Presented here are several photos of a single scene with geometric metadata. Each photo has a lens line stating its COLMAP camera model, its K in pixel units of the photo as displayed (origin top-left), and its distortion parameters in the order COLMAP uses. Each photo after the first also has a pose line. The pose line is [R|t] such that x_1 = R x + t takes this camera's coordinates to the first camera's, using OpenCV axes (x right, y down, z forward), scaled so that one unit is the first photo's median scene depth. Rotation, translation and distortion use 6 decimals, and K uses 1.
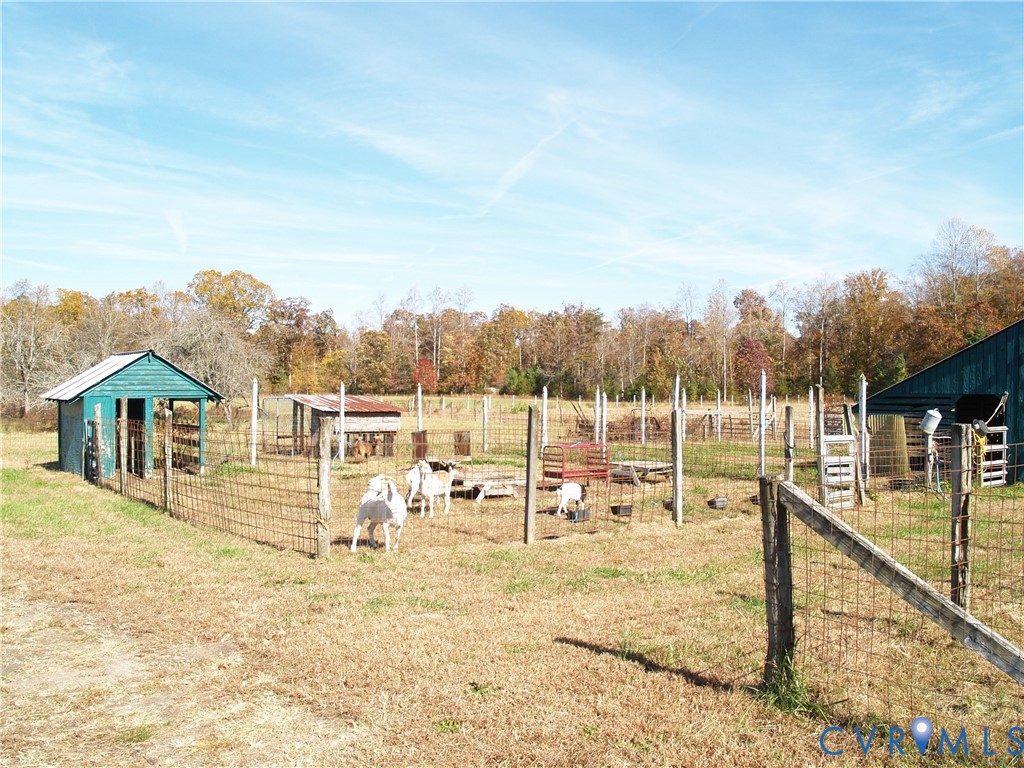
lens RADIAL K [[832.9, 0, 512.0], [0, 832.9, 384.0], [0, 0, 1]] dist [-0.125082, 0.008257]
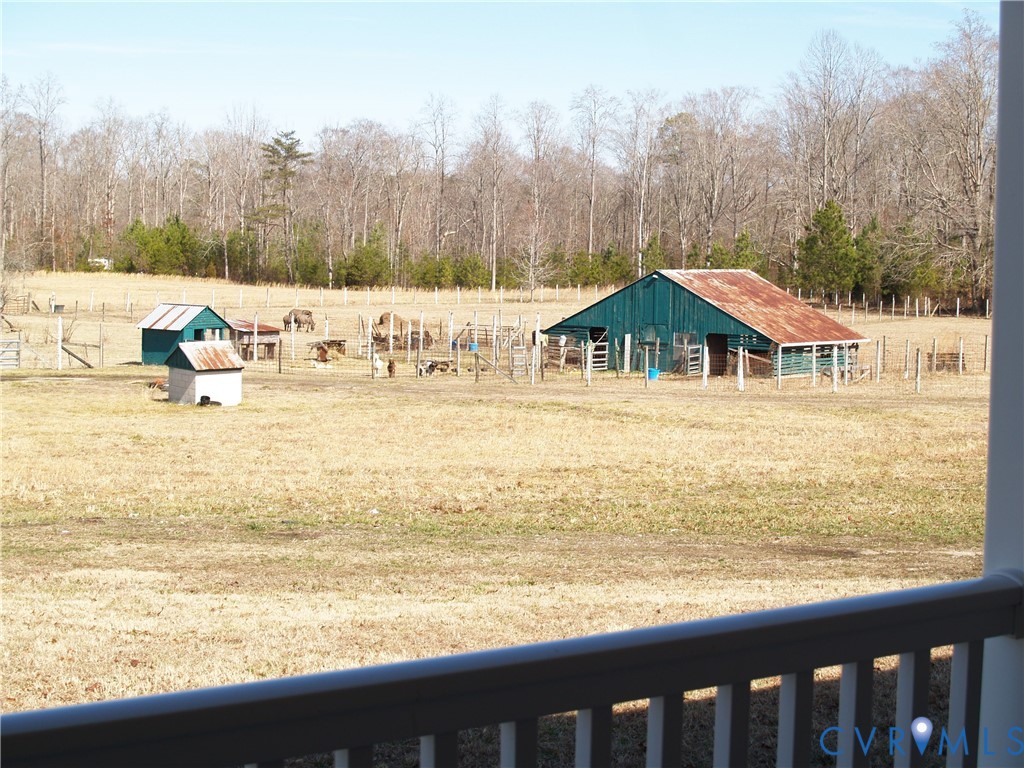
lens RADIAL K [[1861.0, 0, 512.0], [0, 1861.0, 384.0], [0, 0, 1]] dist [-0.003725, 0.012599]
pose [[0.967458, -0.007052, 0.252934, -0.081613], [-0.014710, 0.996353, 0.084046, -0.023055], [-0.252604, -0.085032, 0.963826, -0.344227]]
